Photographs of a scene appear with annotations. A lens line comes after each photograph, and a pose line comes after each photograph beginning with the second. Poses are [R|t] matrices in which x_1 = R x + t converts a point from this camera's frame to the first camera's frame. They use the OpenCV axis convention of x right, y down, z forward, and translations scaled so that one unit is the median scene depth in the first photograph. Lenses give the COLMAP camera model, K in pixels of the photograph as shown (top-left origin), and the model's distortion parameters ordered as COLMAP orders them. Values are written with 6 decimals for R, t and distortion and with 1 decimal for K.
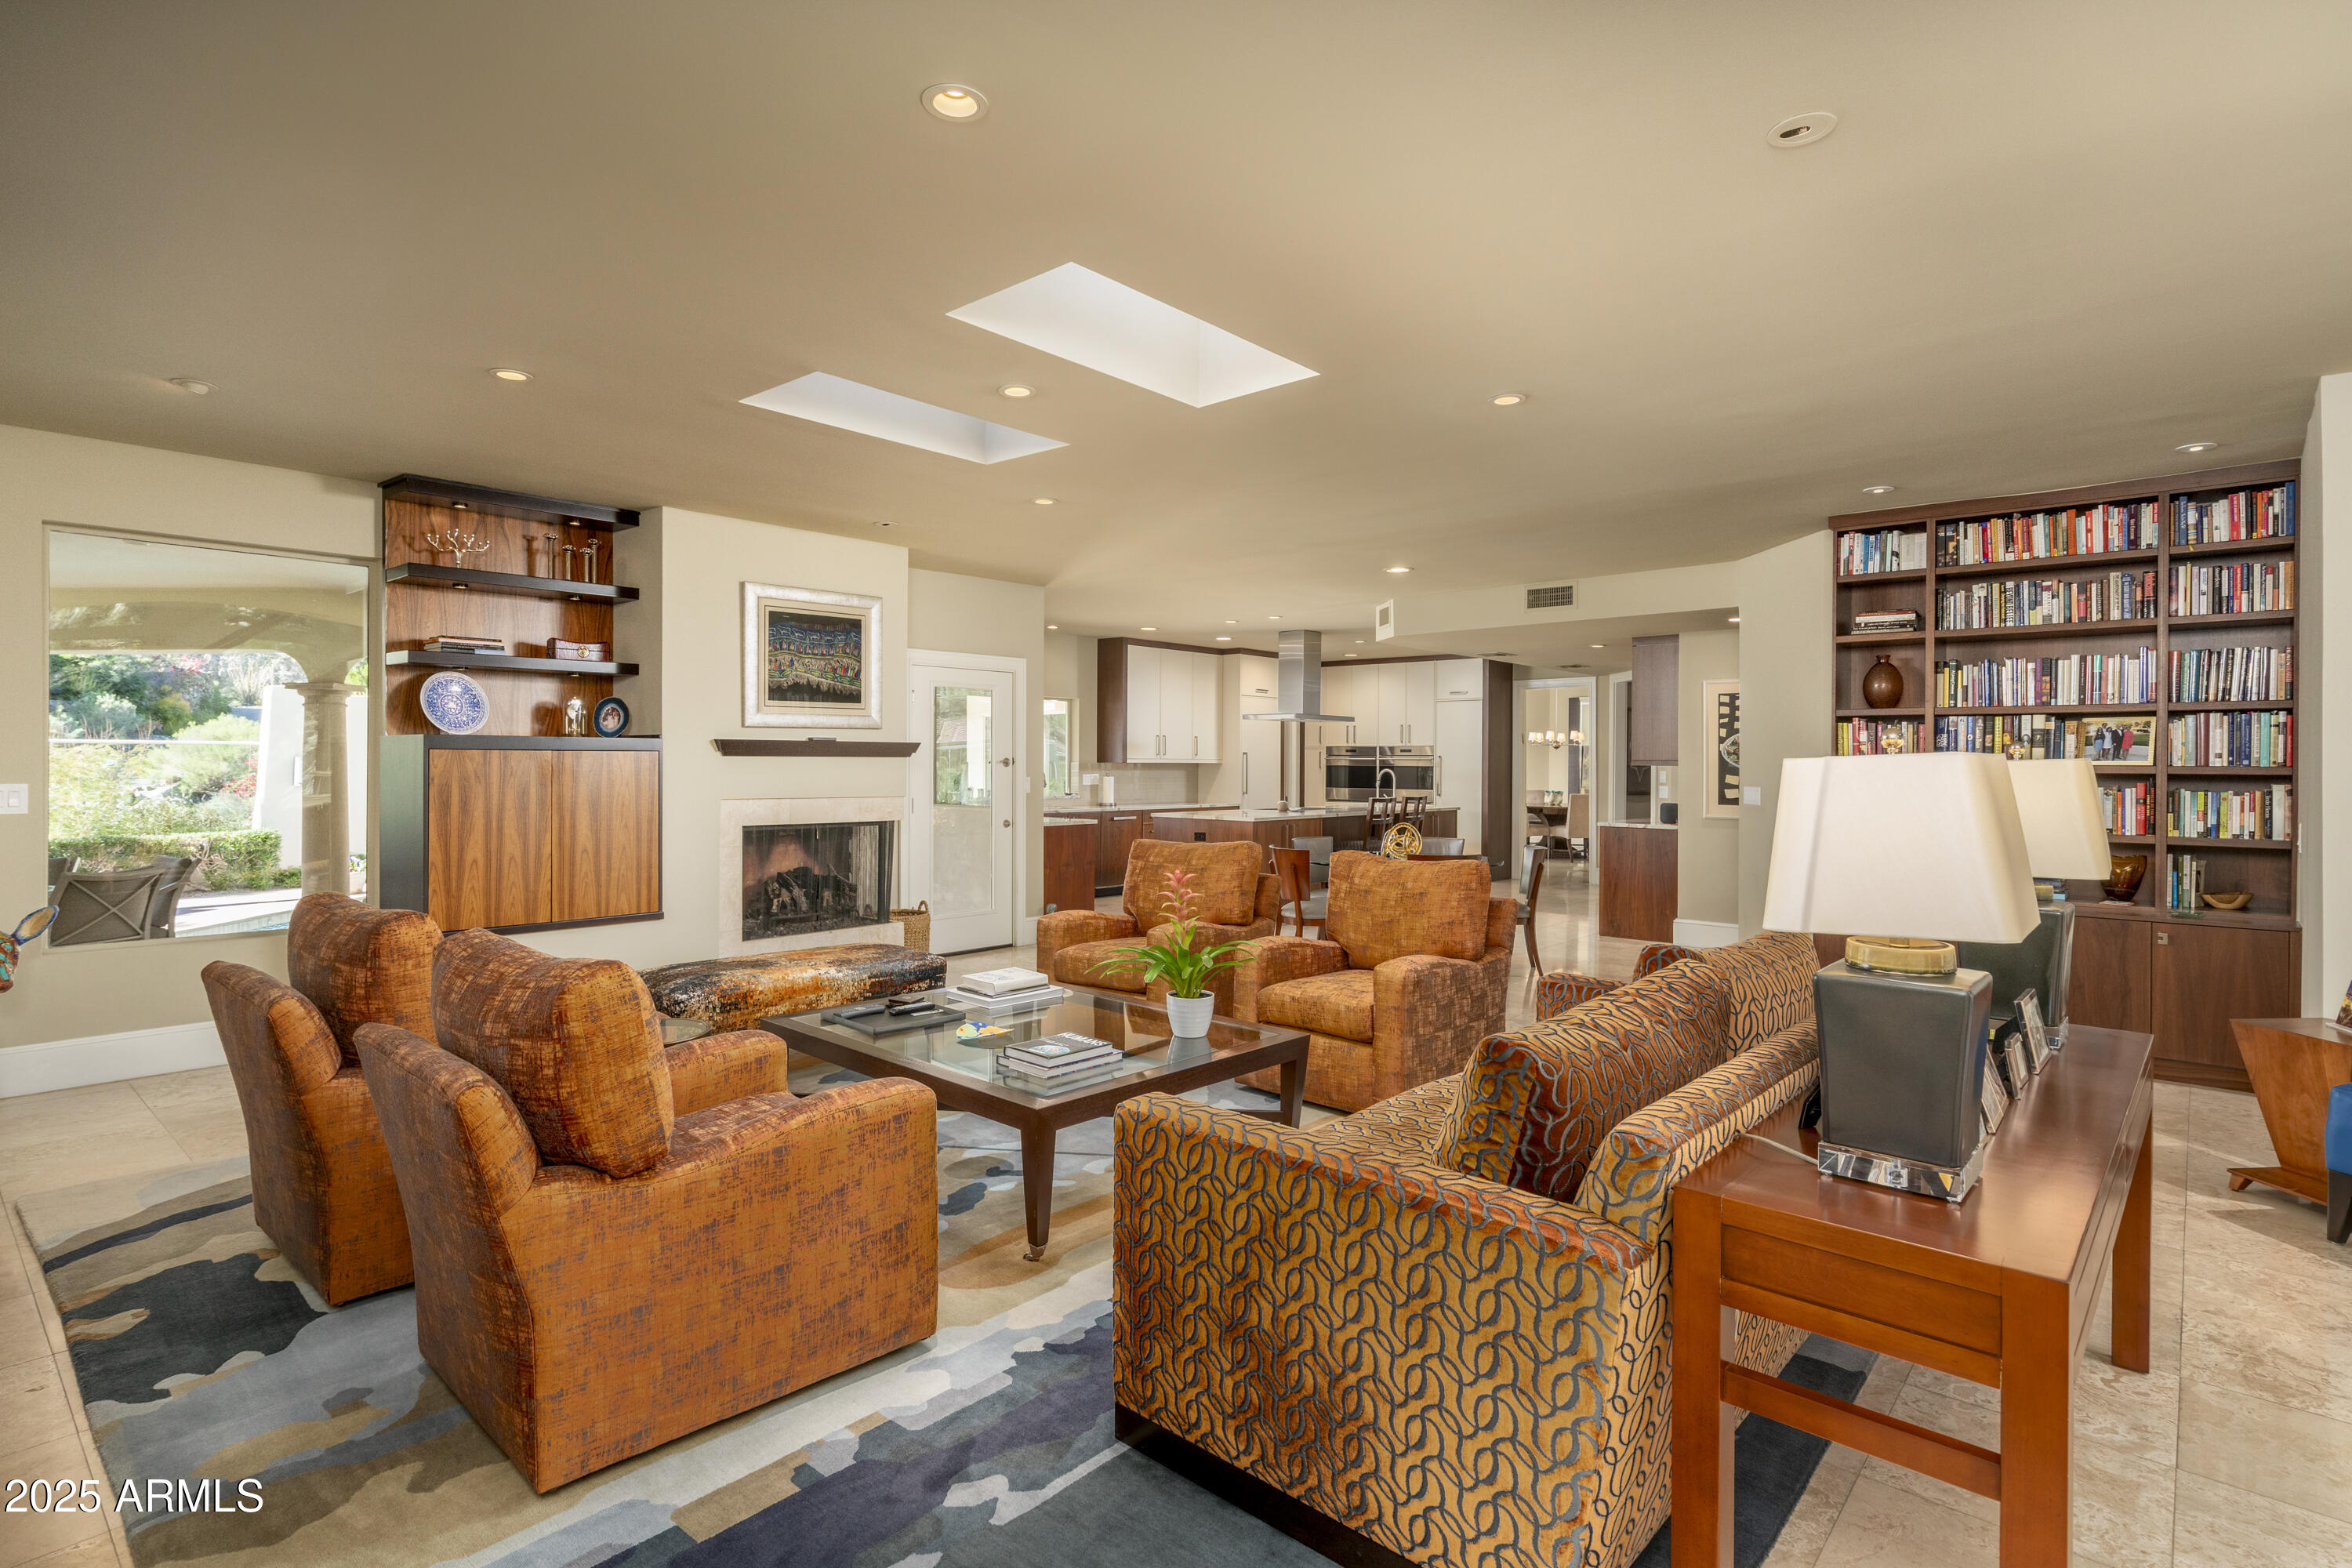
lens RADIAL K [[1168.5, 0, 1166.6], [0, 1168.5, 766.6], [0, 0, 1]] dist [-0.002768, 0.000216]
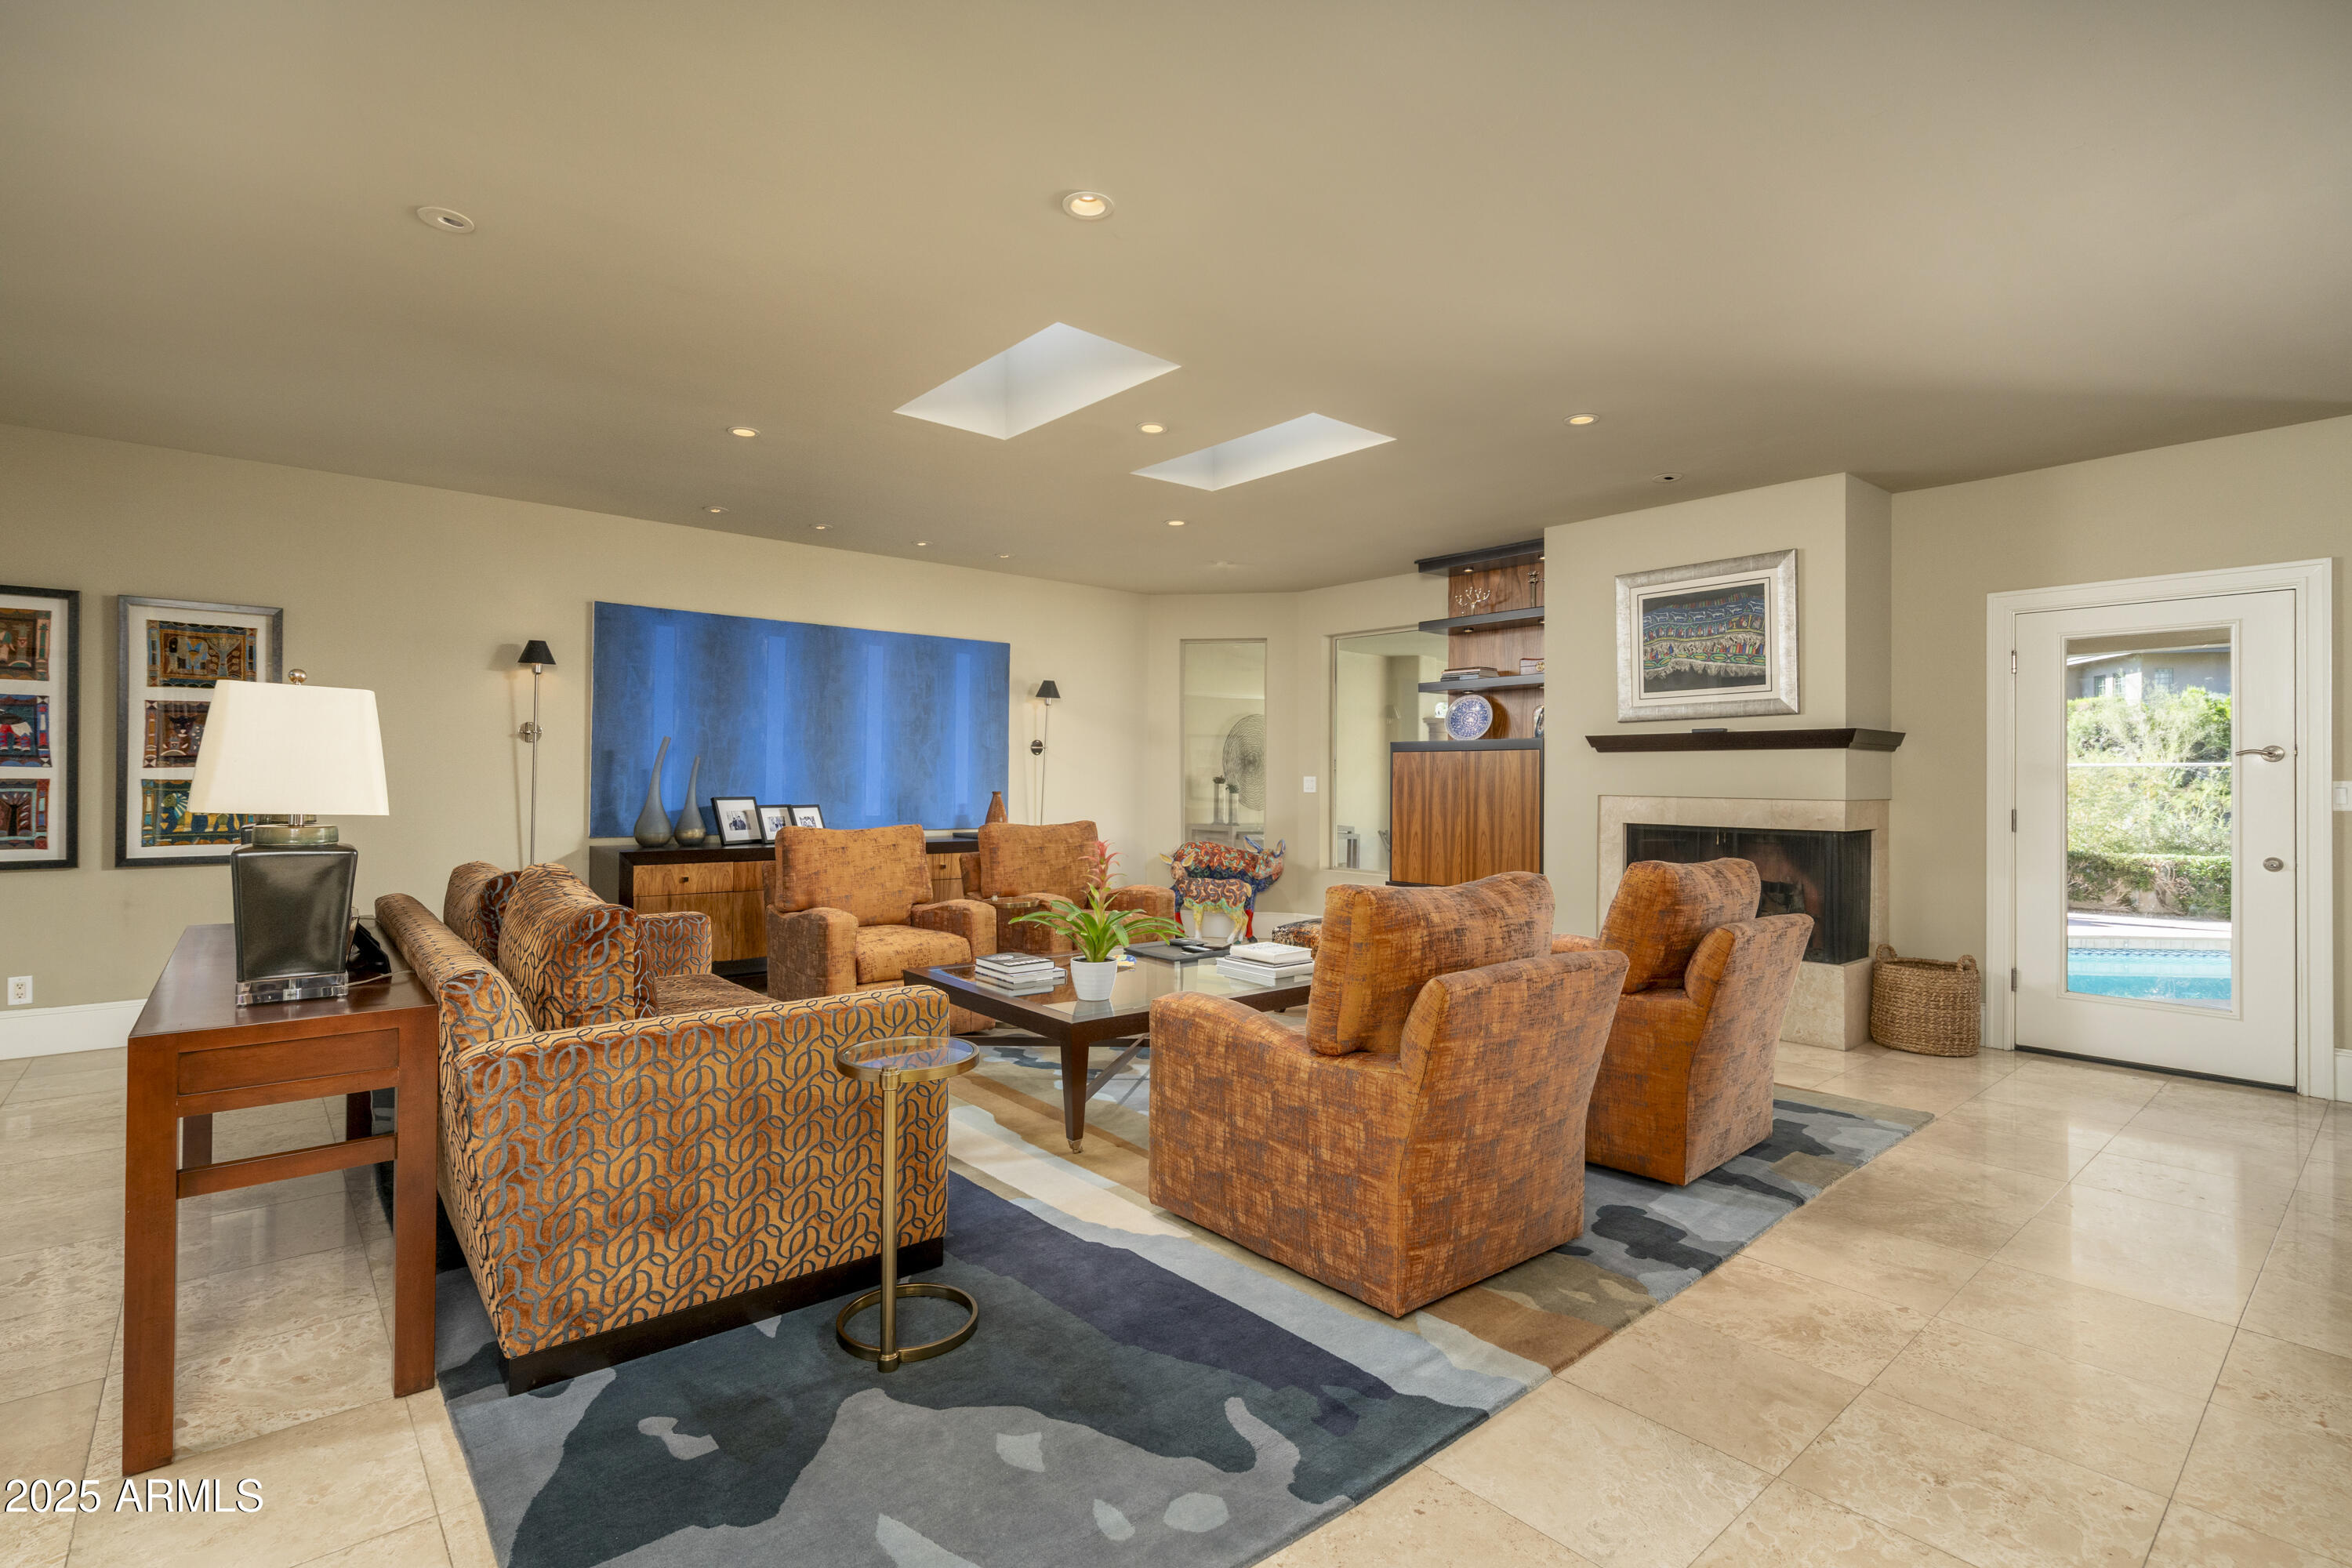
lens RADIAL K [[1093.2, 0, 1168.5], [0, 1093.2, 782.6], [0, 0, 1]] dist [-0.004391, -0.000470]
pose [[-0.124413, -0.004115, -0.992222, 0.560381], [-0.014382, 0.999894, -0.002343, 0.022957], [0.992126, 0.013978, -0.124459, 0.685540]]
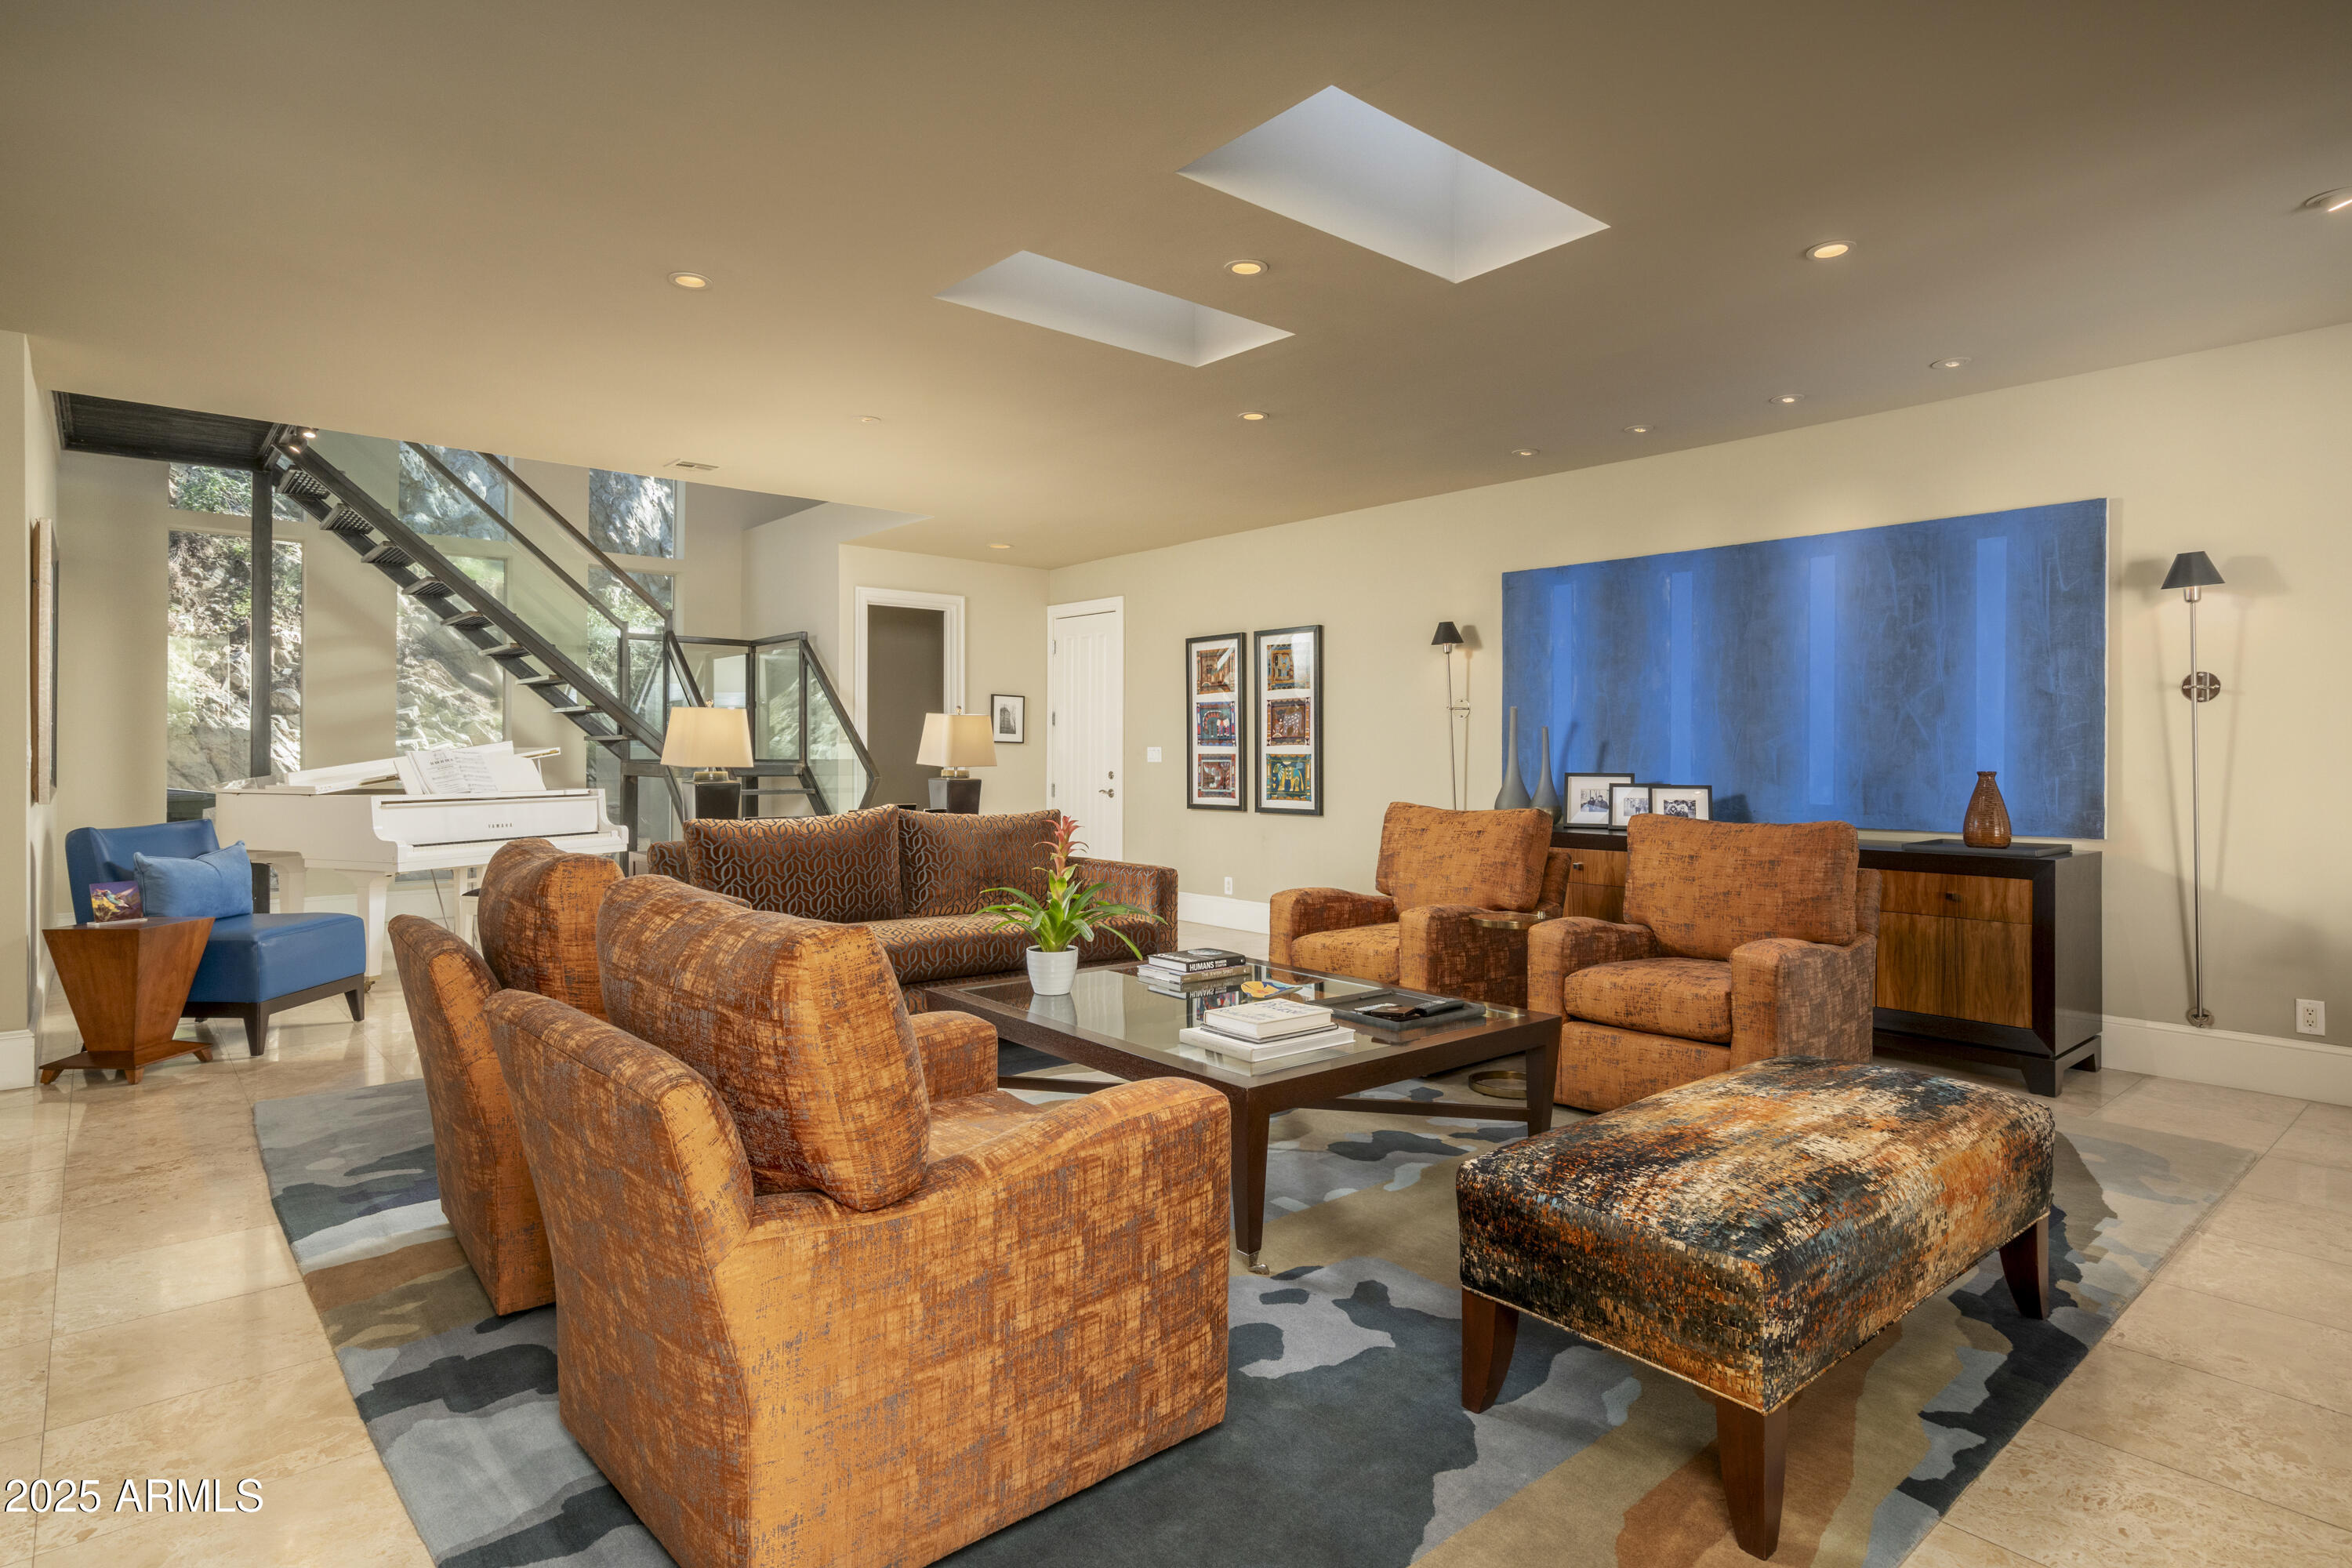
lens RADIAL K [[1257.6, 0, 1174.7], [0, 1257.6, 762.2], [0, 0, 1]] dist [0.003485, 0.000193]
pose [[-0.993513, -0.010133, 0.113270, -0.080276], [-0.008620, 0.999867, 0.013841, 0.020654], [-0.113395, 0.012775, -0.993468, 1.118891]]
